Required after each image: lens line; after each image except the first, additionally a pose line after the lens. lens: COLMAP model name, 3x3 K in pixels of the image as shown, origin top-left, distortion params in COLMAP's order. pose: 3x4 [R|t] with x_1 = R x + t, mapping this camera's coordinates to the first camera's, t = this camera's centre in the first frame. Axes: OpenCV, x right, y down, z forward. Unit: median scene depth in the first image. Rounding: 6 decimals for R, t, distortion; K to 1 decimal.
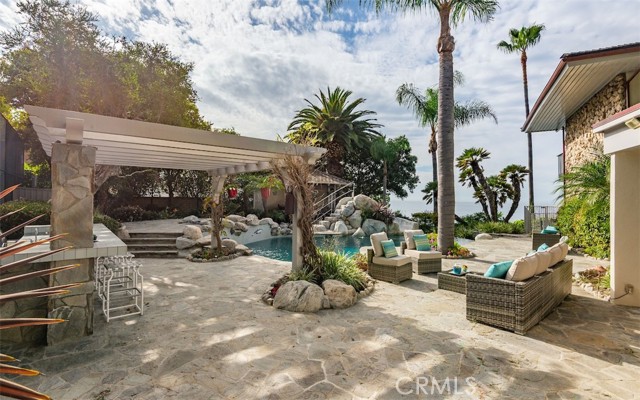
lens RADIAL K [[287.8, 0, 320.0], [0, 287.8, 200.0], [0, 0, 1]] dist [-0.001955, -0.000267]
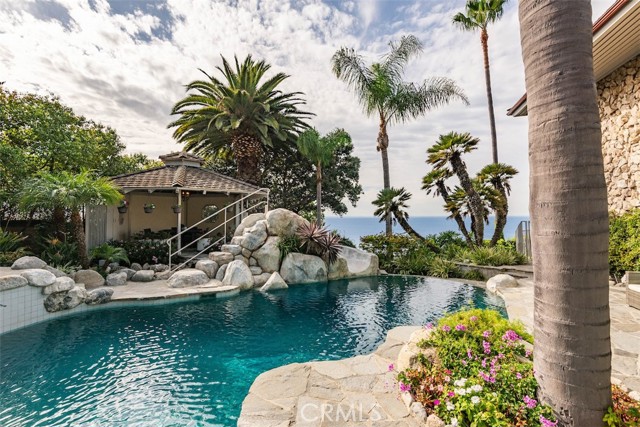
lens RADIAL K [[331.4, 0, 320.0], [0, 331.4, 213.5], [0, 0, 1]] dist [-0.000211, -0.000022]
pose [[0.973772, -0.019985, 0.226645, 0.050664], [0.023552, 0.999637, -0.013047, 0.001117], [-0.226303, 0.018043, 0.973890, 0.247387]]
